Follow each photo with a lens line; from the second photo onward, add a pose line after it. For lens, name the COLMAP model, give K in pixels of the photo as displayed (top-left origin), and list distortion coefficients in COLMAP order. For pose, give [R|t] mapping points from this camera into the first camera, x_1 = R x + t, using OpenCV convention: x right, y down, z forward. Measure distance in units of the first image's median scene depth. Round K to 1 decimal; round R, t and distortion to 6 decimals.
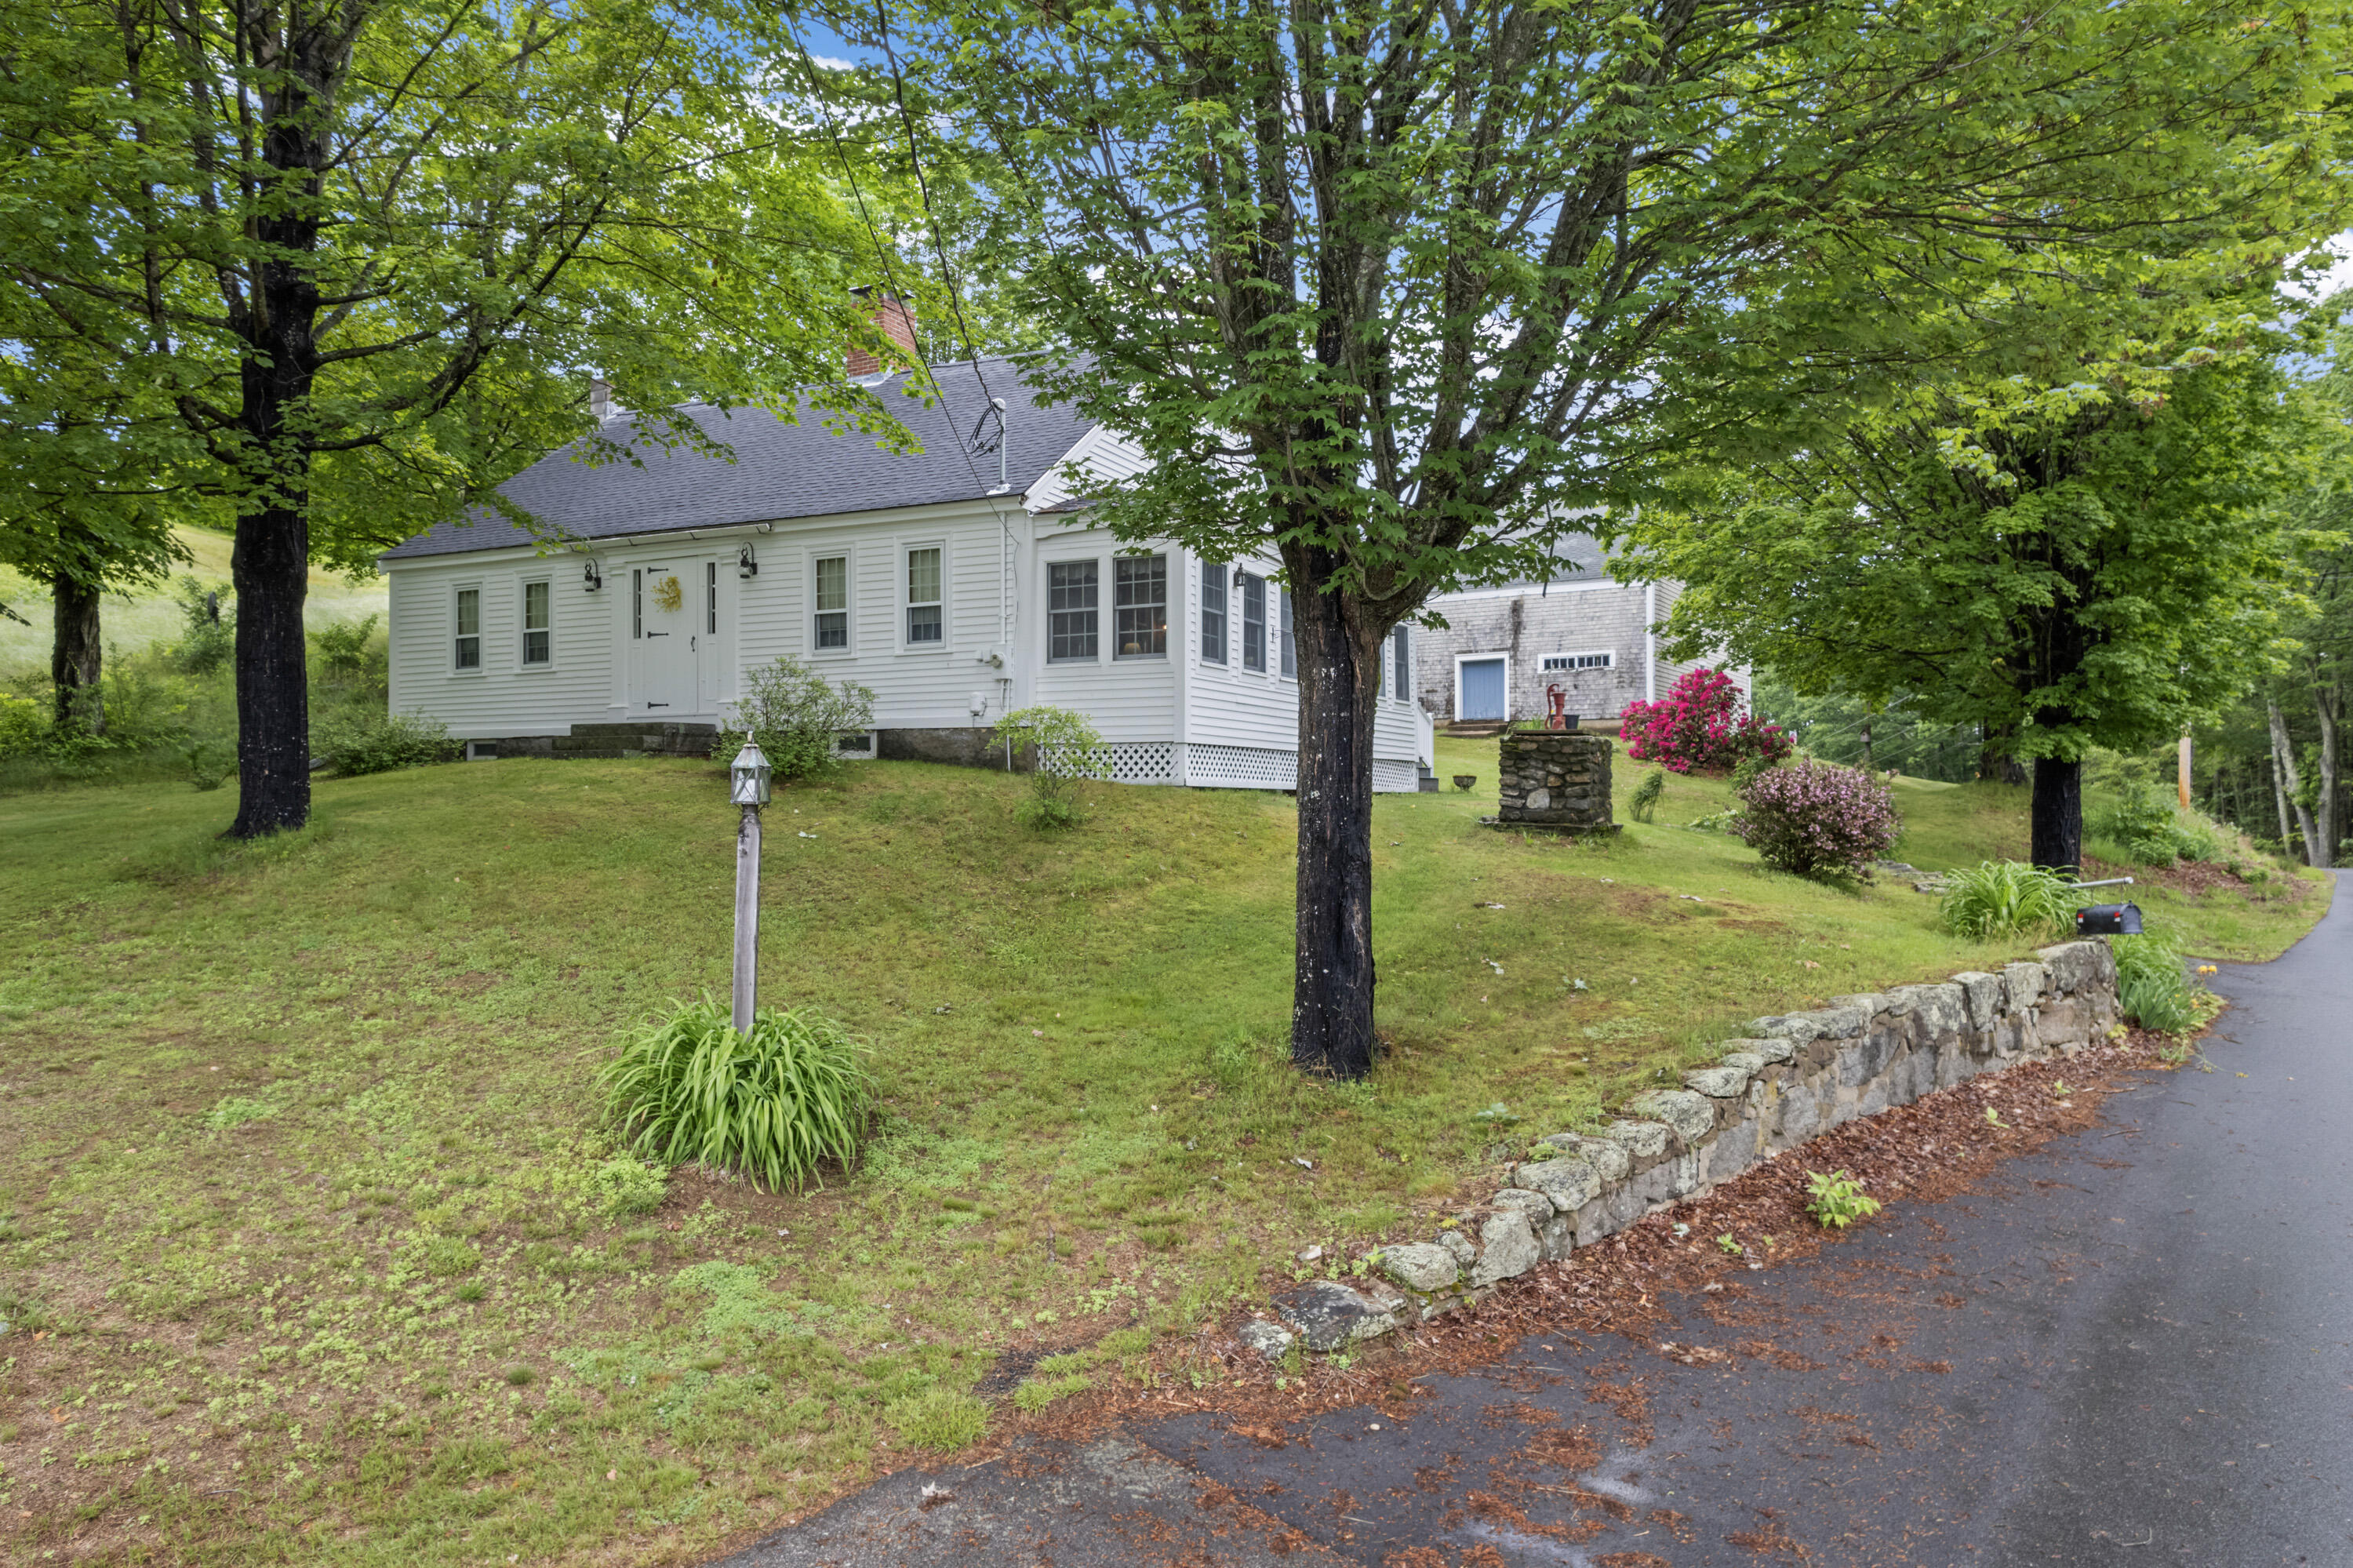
lens RADIAL K [[1484.3, 0, 1183.1], [0, 1484.3, 774.4], [0, 0, 1]] dist [-0.062911, 0.038298]
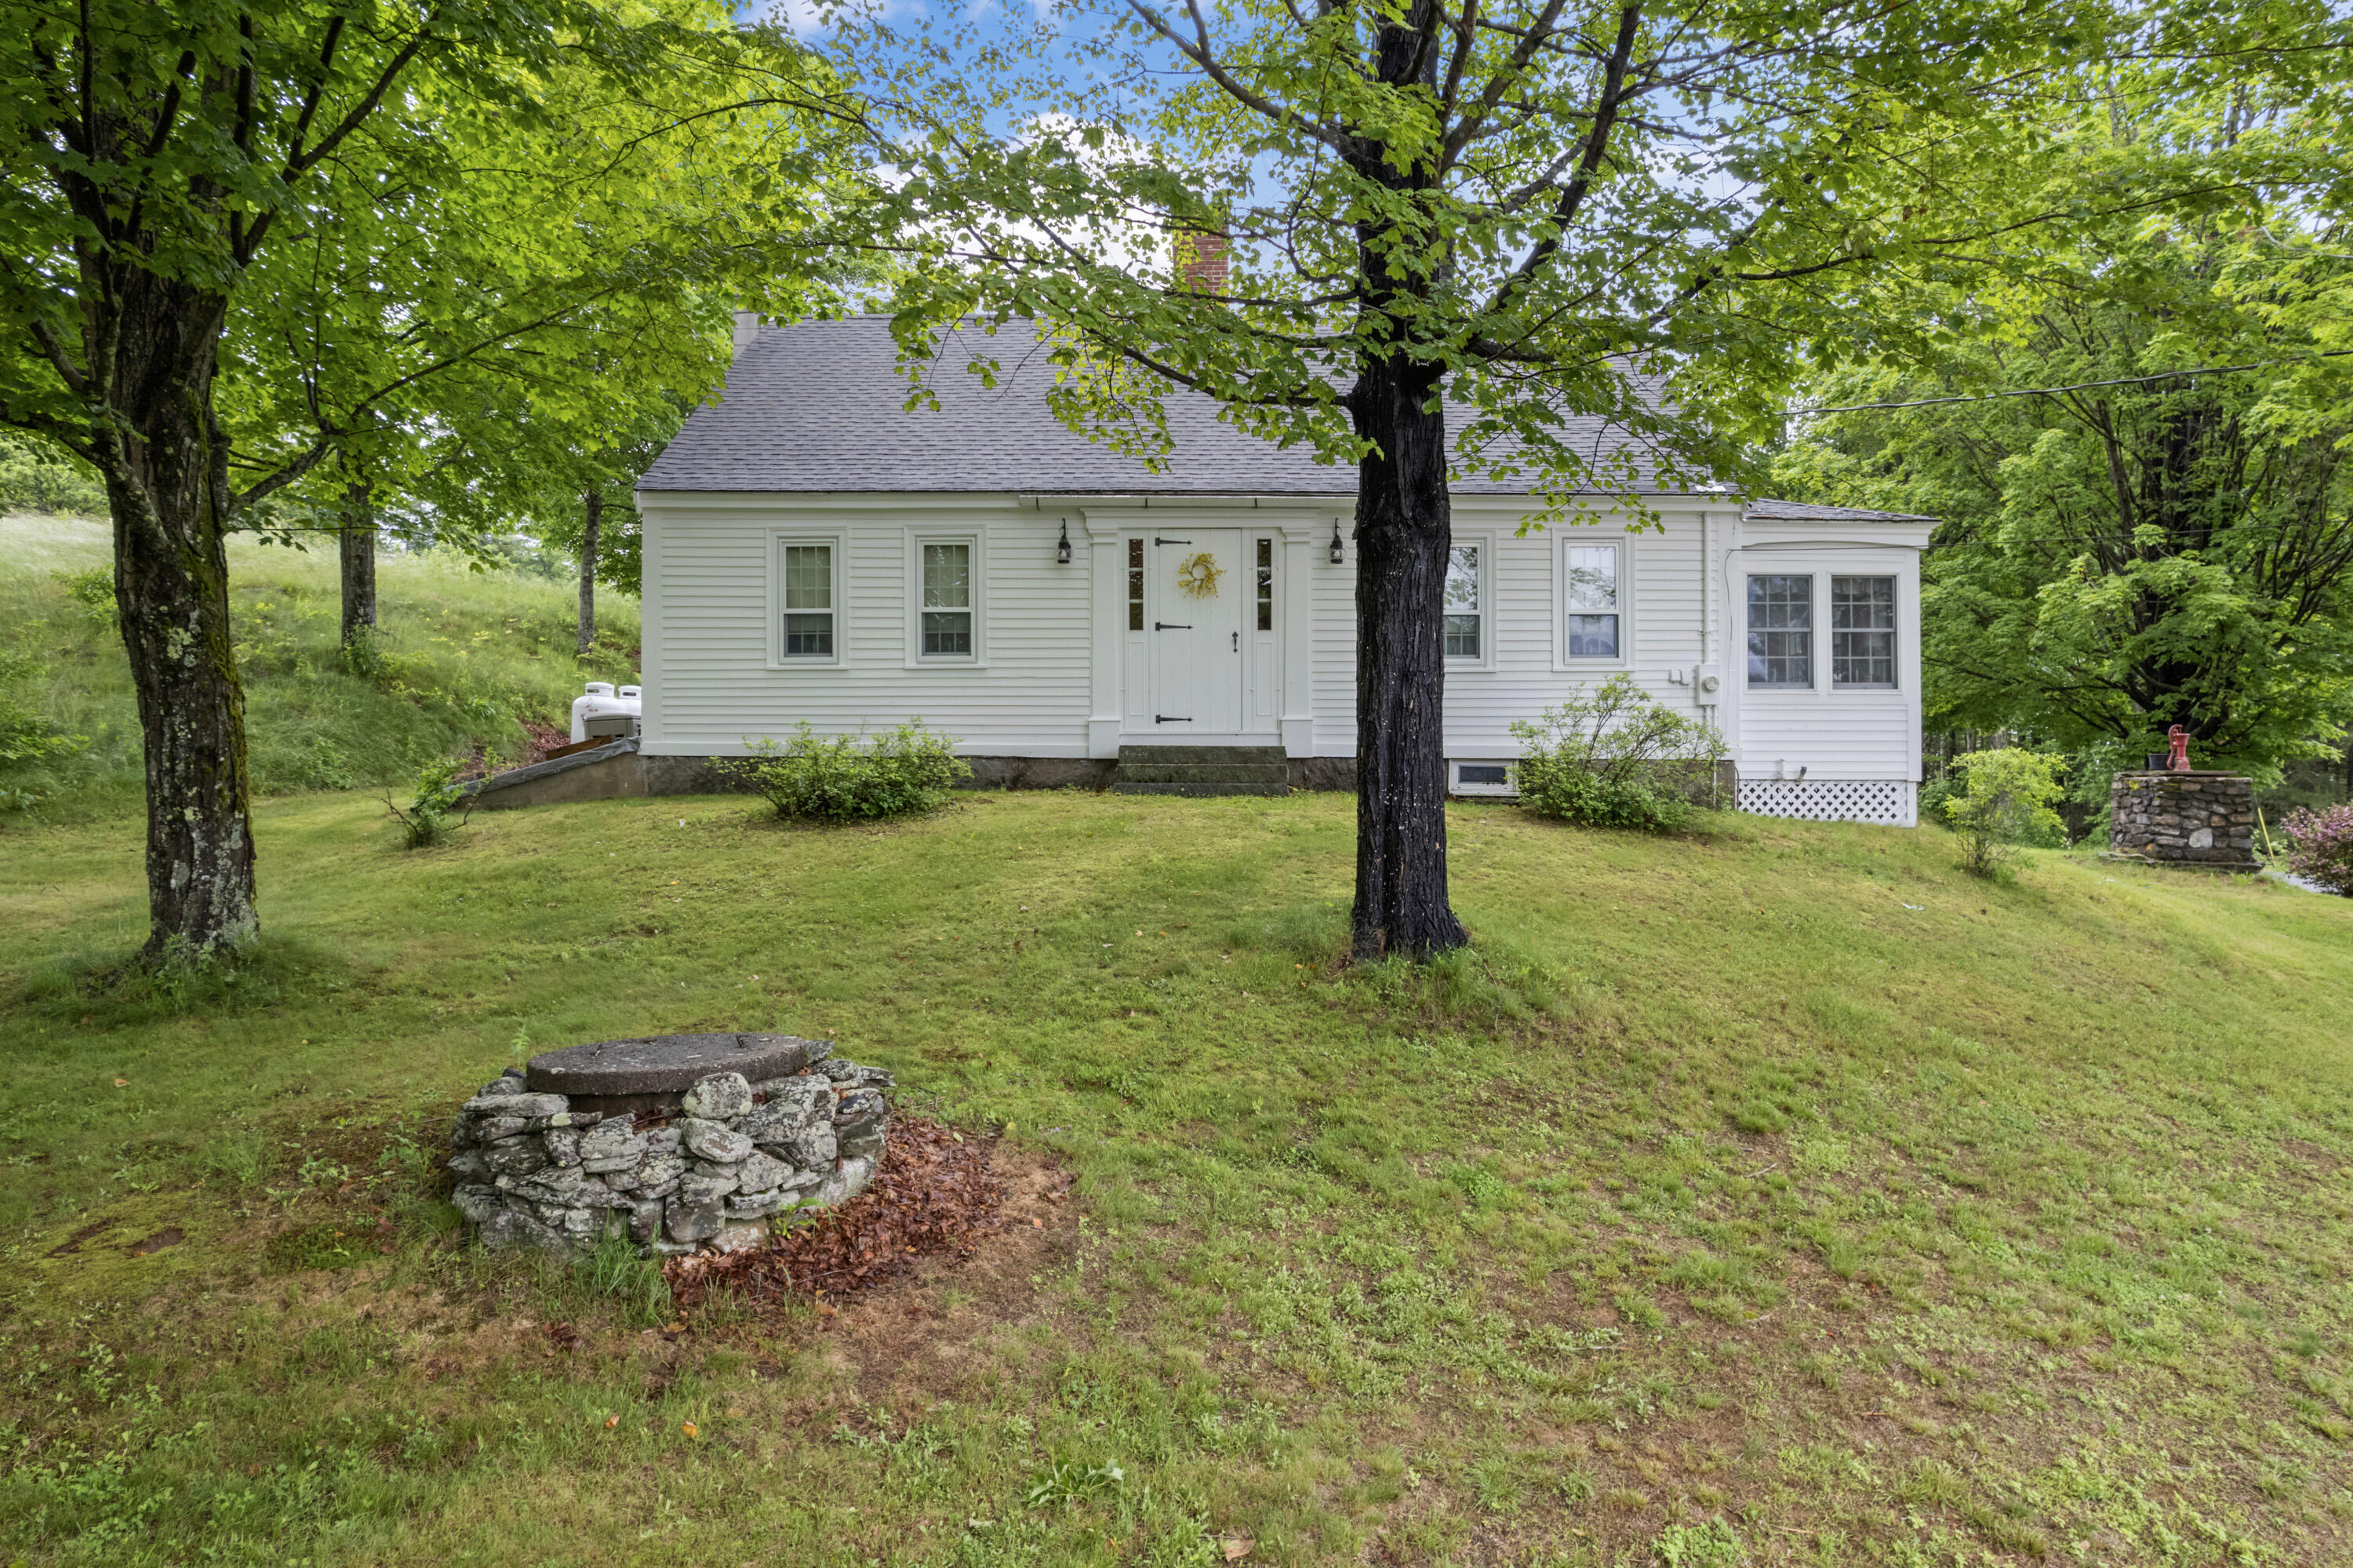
lens RADIAL K [[1484.3, 0, 1183.1], [0, 1484.3, 774.4], [0, 0, 1]] dist [-0.062911, 0.038298]
pose [[0.894434, 0.012775, 0.447018, -0.788706], [-0.000013, 0.999593, -0.028540, 0.000780], [-0.447201, 0.025522, 0.894069, 0.377285]]
